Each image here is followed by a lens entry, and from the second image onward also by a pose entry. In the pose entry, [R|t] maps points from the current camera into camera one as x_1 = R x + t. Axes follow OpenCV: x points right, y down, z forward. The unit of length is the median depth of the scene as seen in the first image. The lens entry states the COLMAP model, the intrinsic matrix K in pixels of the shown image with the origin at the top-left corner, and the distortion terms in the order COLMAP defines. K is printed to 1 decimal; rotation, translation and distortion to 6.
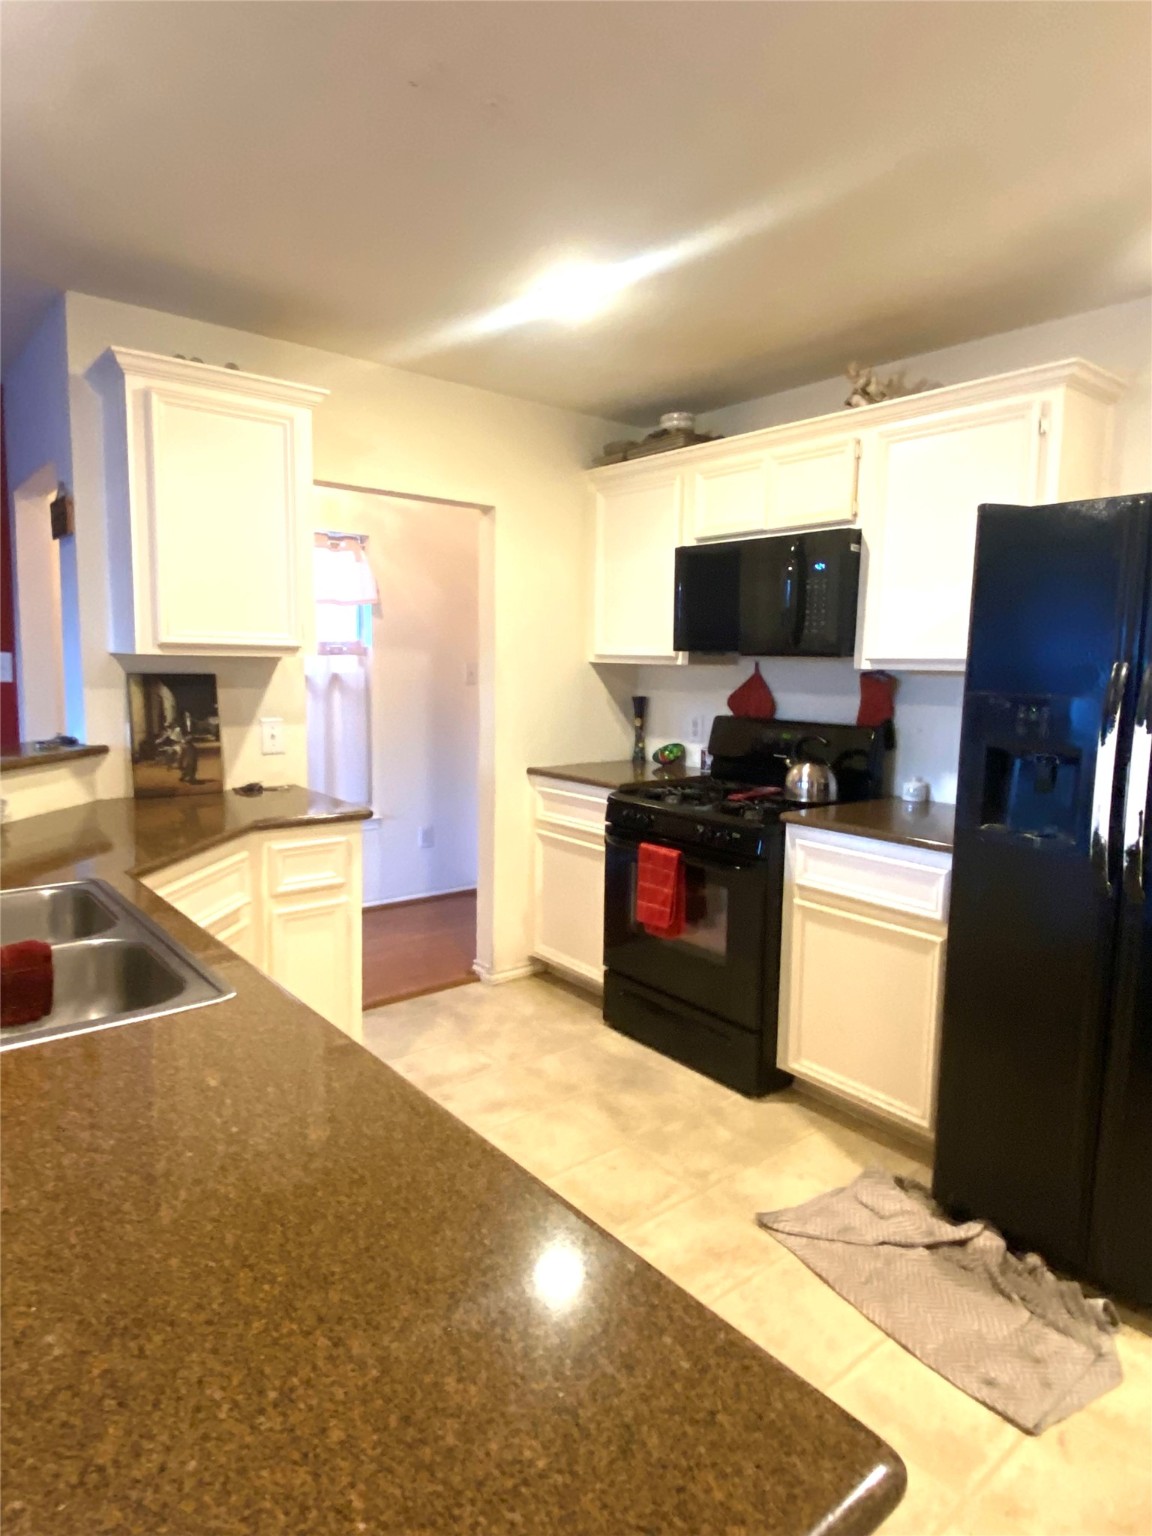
lens RADIAL K [[918.2, 0, 575.3], [0, 918.2, 767.1], [0, 0, 1]] dist [0.017646, -0.015063]
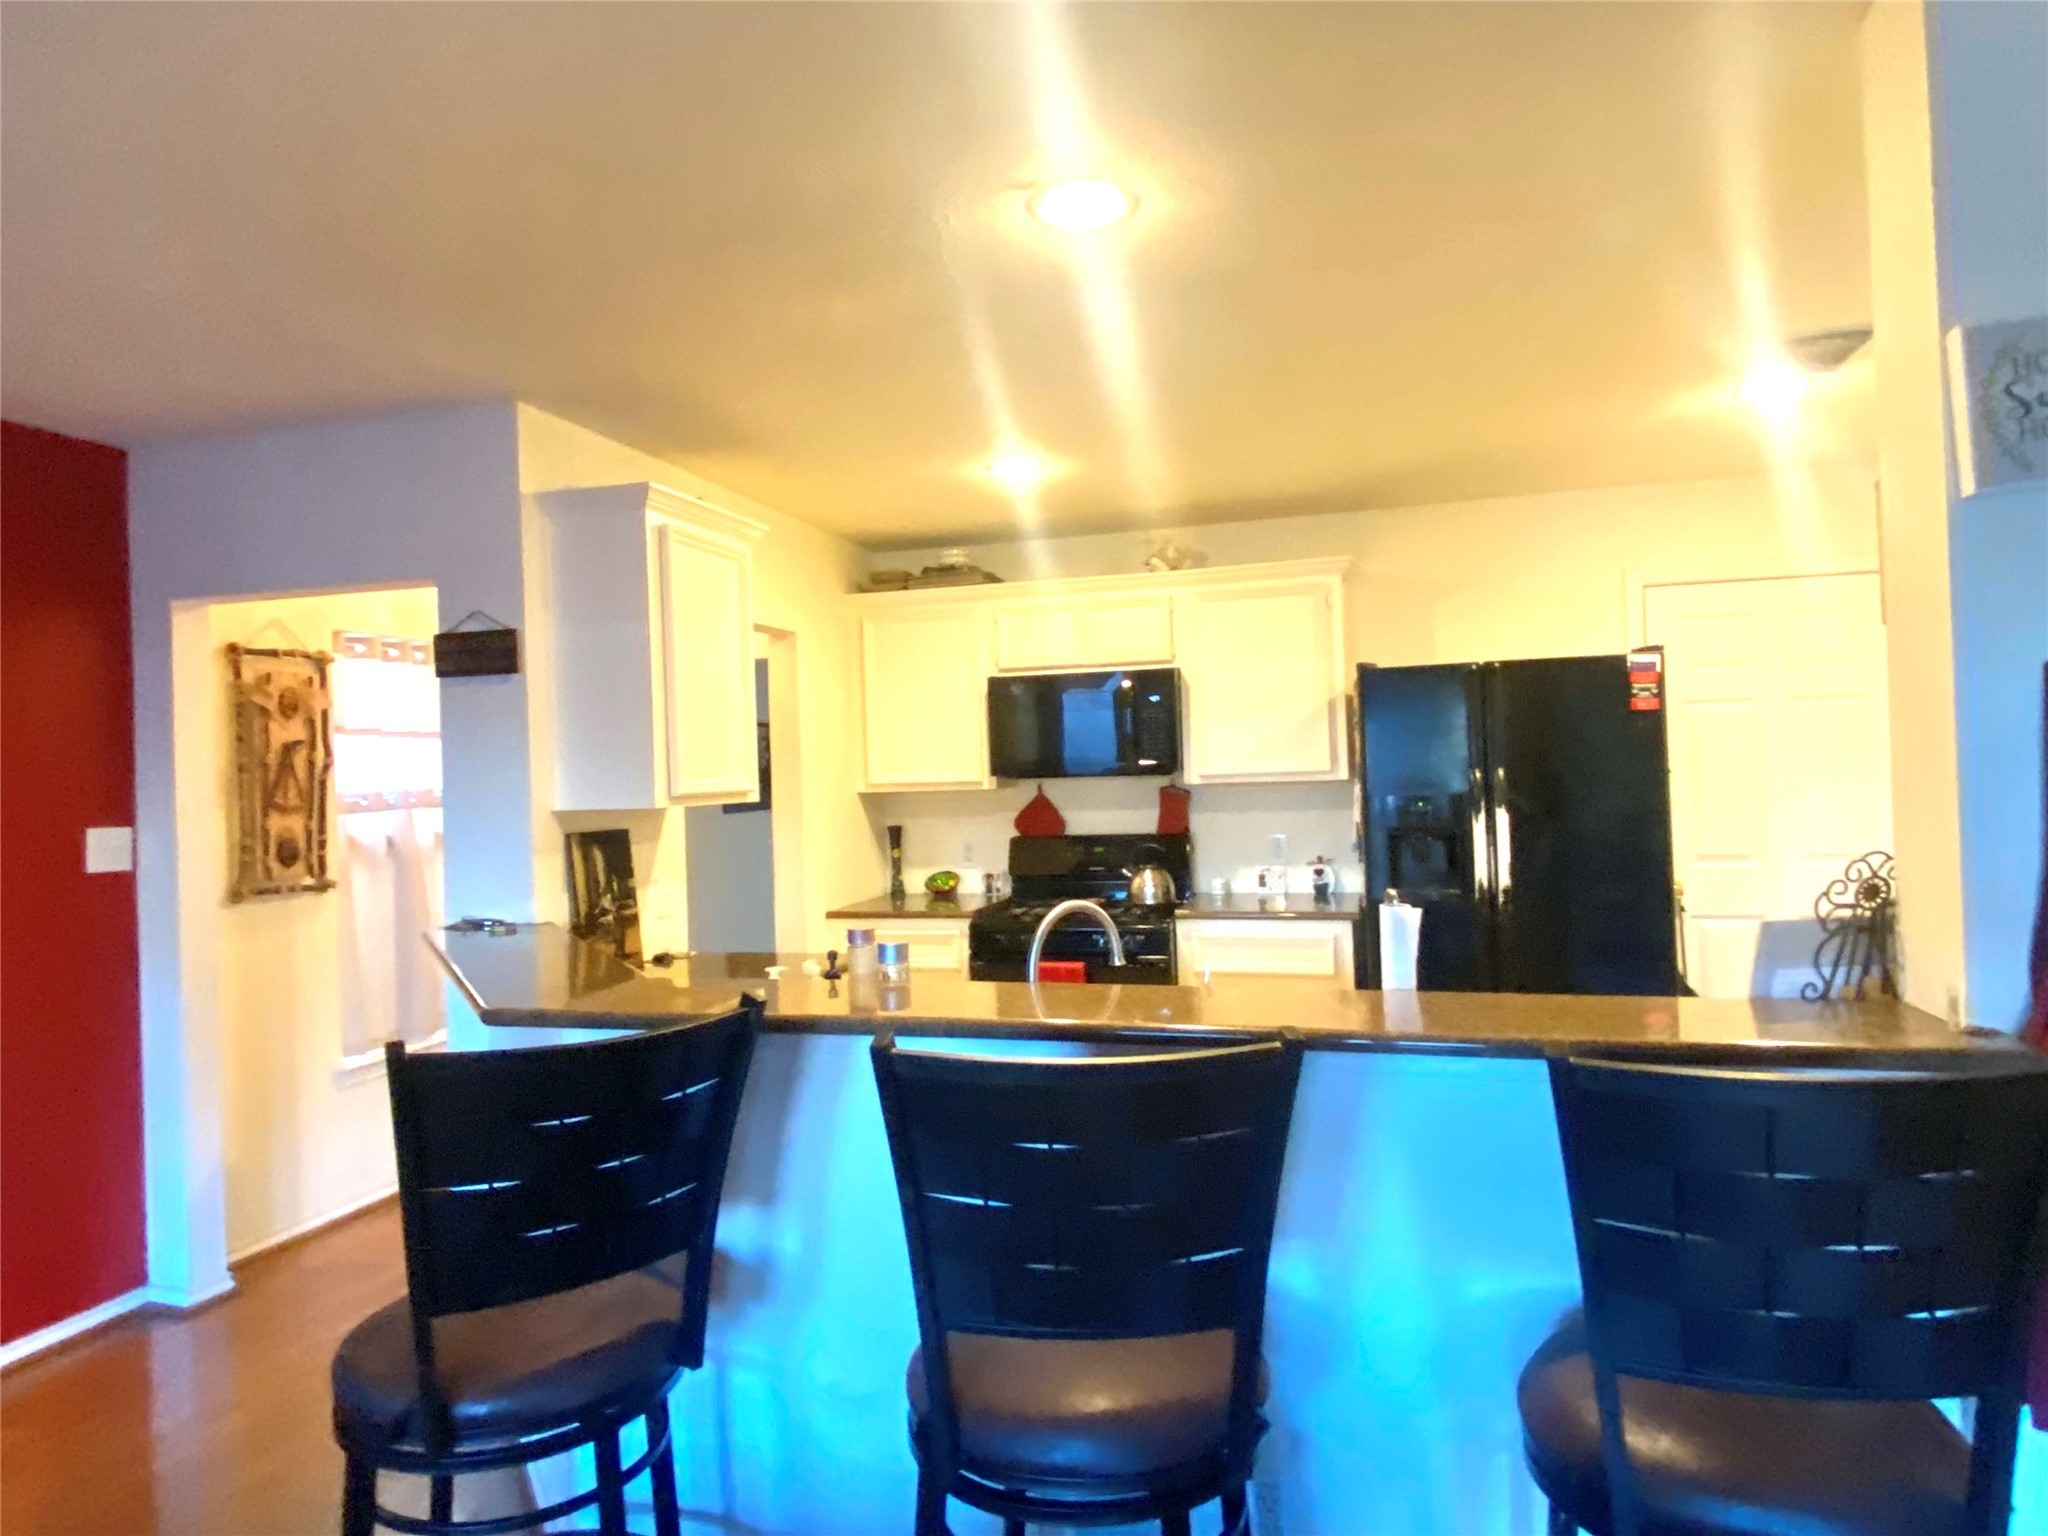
lens RADIAL K [[1224.3, 0, 1031.5], [0, 1224.3, 761.9], [0, 0, 1]] dist [0.017646, -0.015063]
pose [[0.814784, -0.041306, 0.578291, -0.731976], [0.115852, 0.988941, -0.092592, -0.012516], [-0.568072, 0.142439, 0.810559, -0.152092]]
